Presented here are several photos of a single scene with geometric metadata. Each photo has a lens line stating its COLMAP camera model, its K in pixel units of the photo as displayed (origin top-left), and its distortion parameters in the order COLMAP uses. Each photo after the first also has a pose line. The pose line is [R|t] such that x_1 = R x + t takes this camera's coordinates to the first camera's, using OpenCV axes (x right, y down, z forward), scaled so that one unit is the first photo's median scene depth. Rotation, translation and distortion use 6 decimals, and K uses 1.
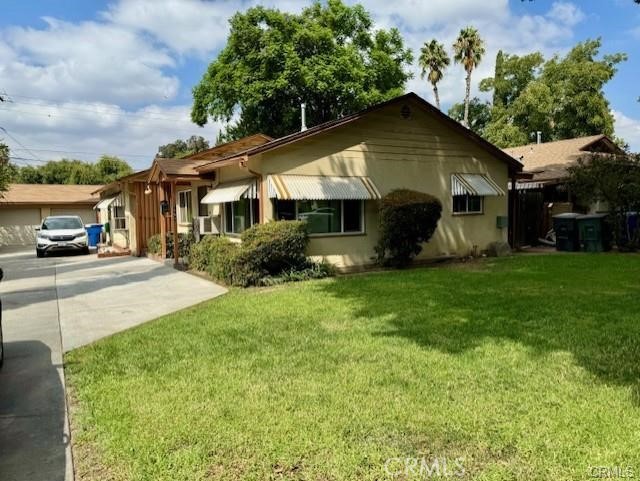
lens RADIAL K [[553.2, 0, 320.0], [0, 553.2, 240.5], [0, 0, 1]] dist [0.053129, 0.004076]
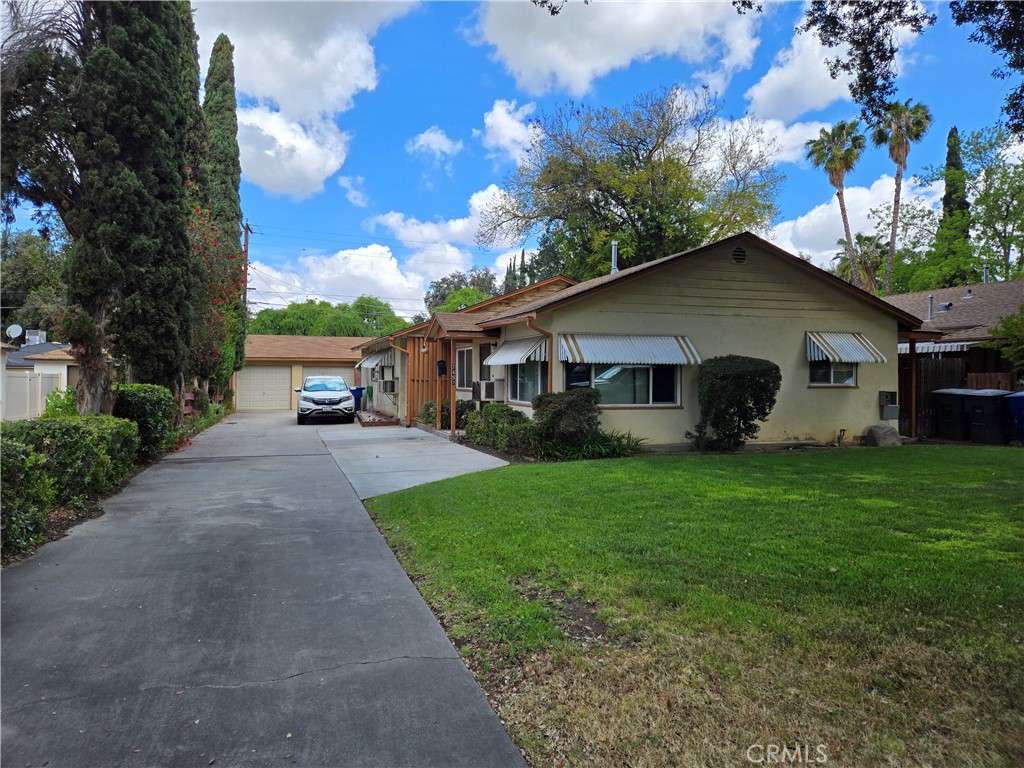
lens RADIAL K [[885.1, 0, 512.0], [0, 885.1, 384.0], [0, 0, 1]] dist [0.053129, 0.004076]
pose [[0.983478, 0.024271, -0.179396, 0.067819], [-0.031911, 0.998697, -0.039824, 0.013980], [0.178196, 0.044891, 0.982971, -0.301263]]
